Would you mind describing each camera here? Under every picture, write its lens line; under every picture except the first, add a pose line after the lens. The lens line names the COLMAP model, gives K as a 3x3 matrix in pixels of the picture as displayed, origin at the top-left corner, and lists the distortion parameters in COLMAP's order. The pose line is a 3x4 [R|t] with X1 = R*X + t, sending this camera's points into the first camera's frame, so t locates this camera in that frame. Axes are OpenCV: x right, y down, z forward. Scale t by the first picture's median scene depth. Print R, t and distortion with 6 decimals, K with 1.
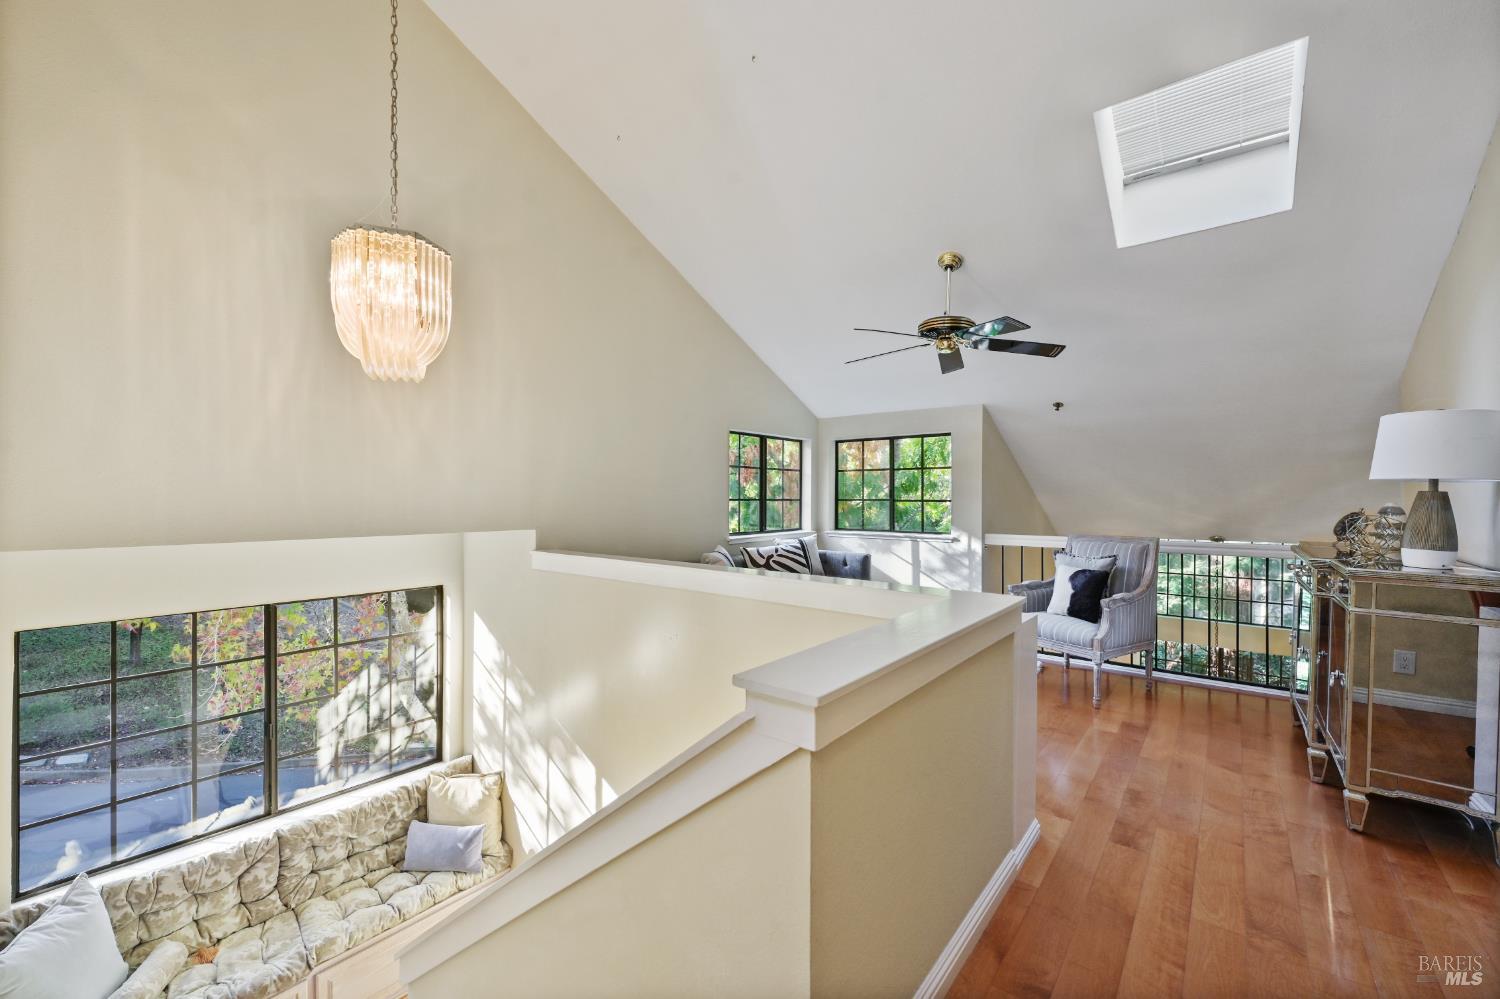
lens RADIAL K [[598.8, 0, 755.4], [0, 598.8, 502.1], [0, 0, 1]] dist [0.000760, 0.000441]
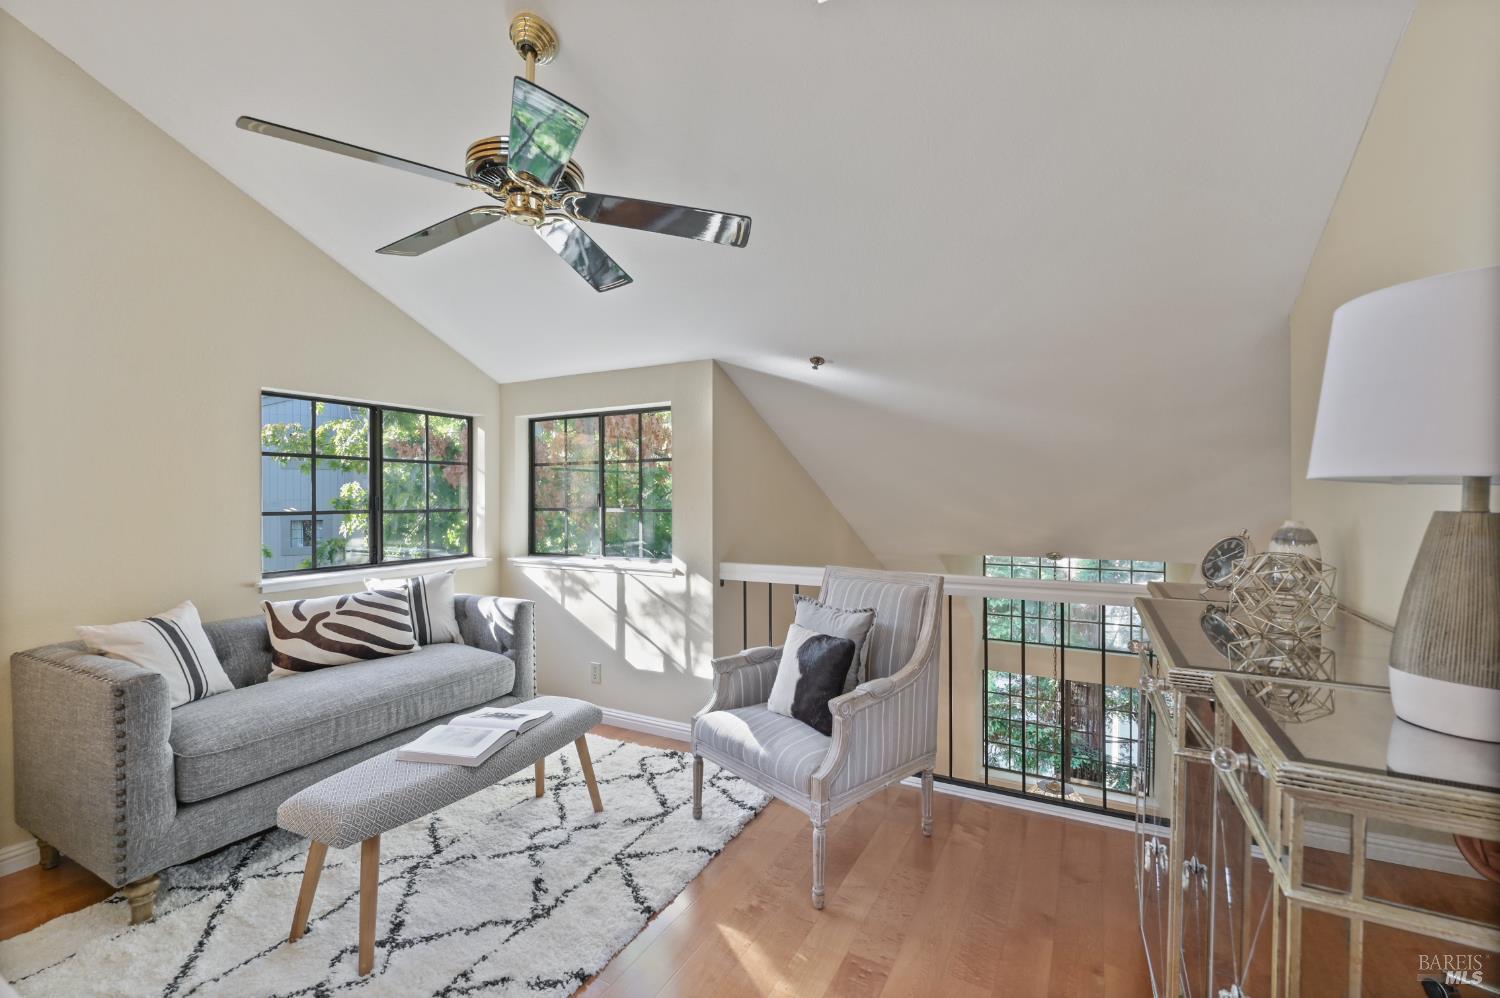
lens RADIAL K [[639.4, 0, 751.4], [0, 639.4, 502.5], [0, 0, 1]] dist [0.002045, -0.000259]
pose [[0.983404, -0.005414, 0.181348, 0.313093], [0.005534, 0.999985, -0.000155, -0.012350], [-0.181344, 0.001156, 0.983419, 0.343939]]
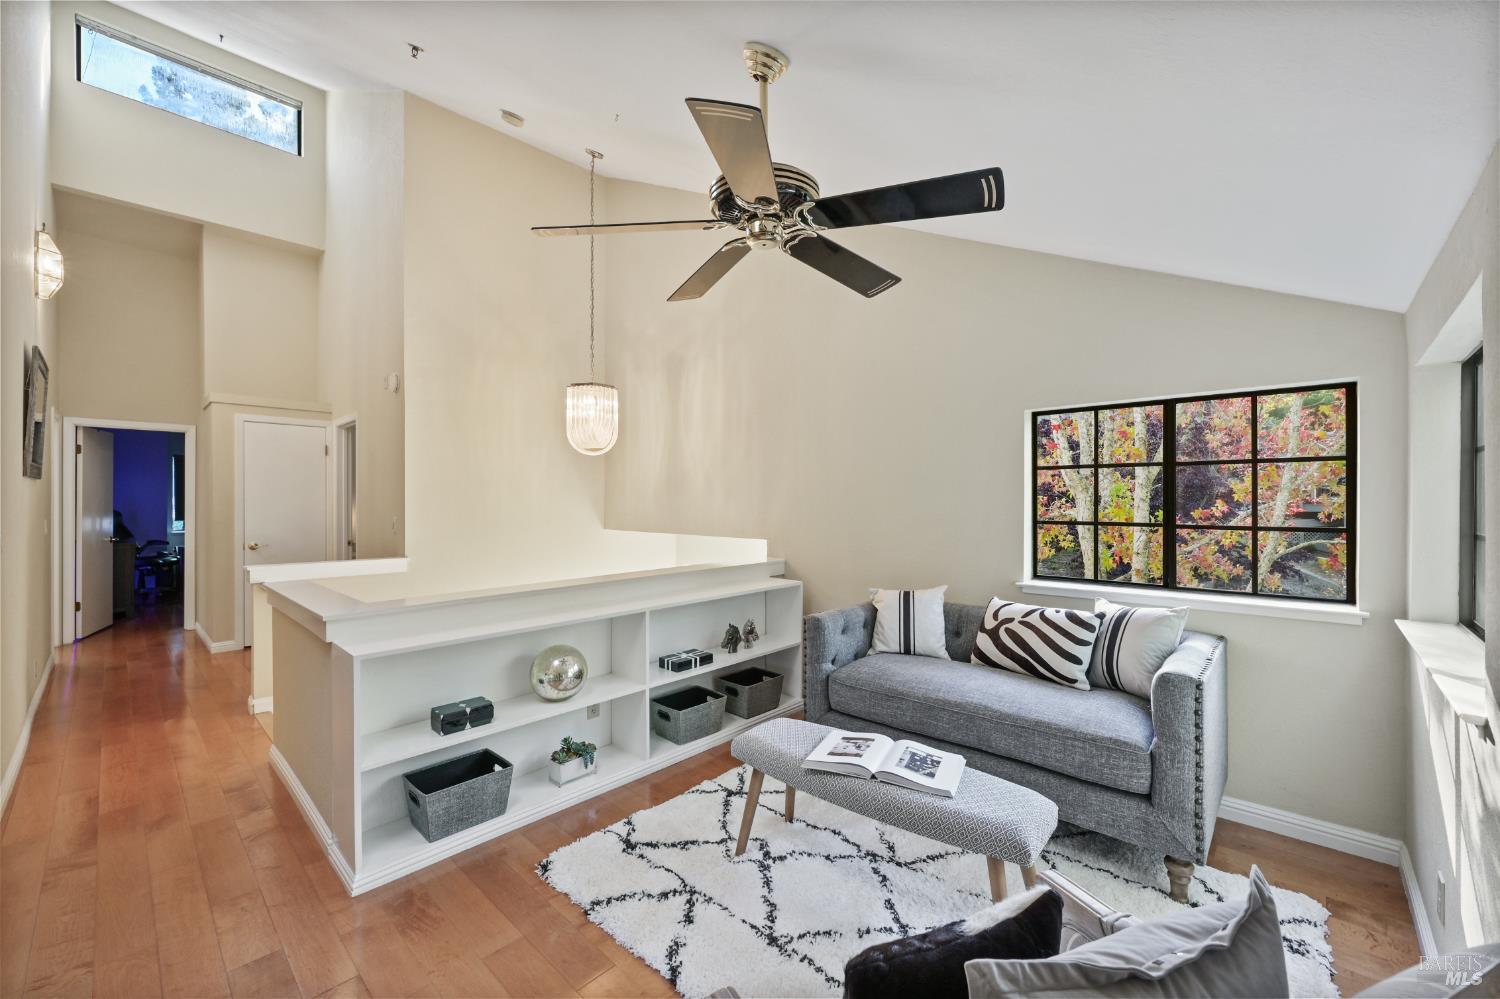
lens RADIAL K [[598.8, 0, 760.1], [0, 598.8, 495.1], [0, 0, 1]] dist [0.000760, 0.000441]
pose [[-0.069870, -0.008022, -0.997524, 0.641446], [-0.008377, 0.999937, -0.007455, -0.027386], [0.997521, 0.007835, -0.069933, 0.799930]]
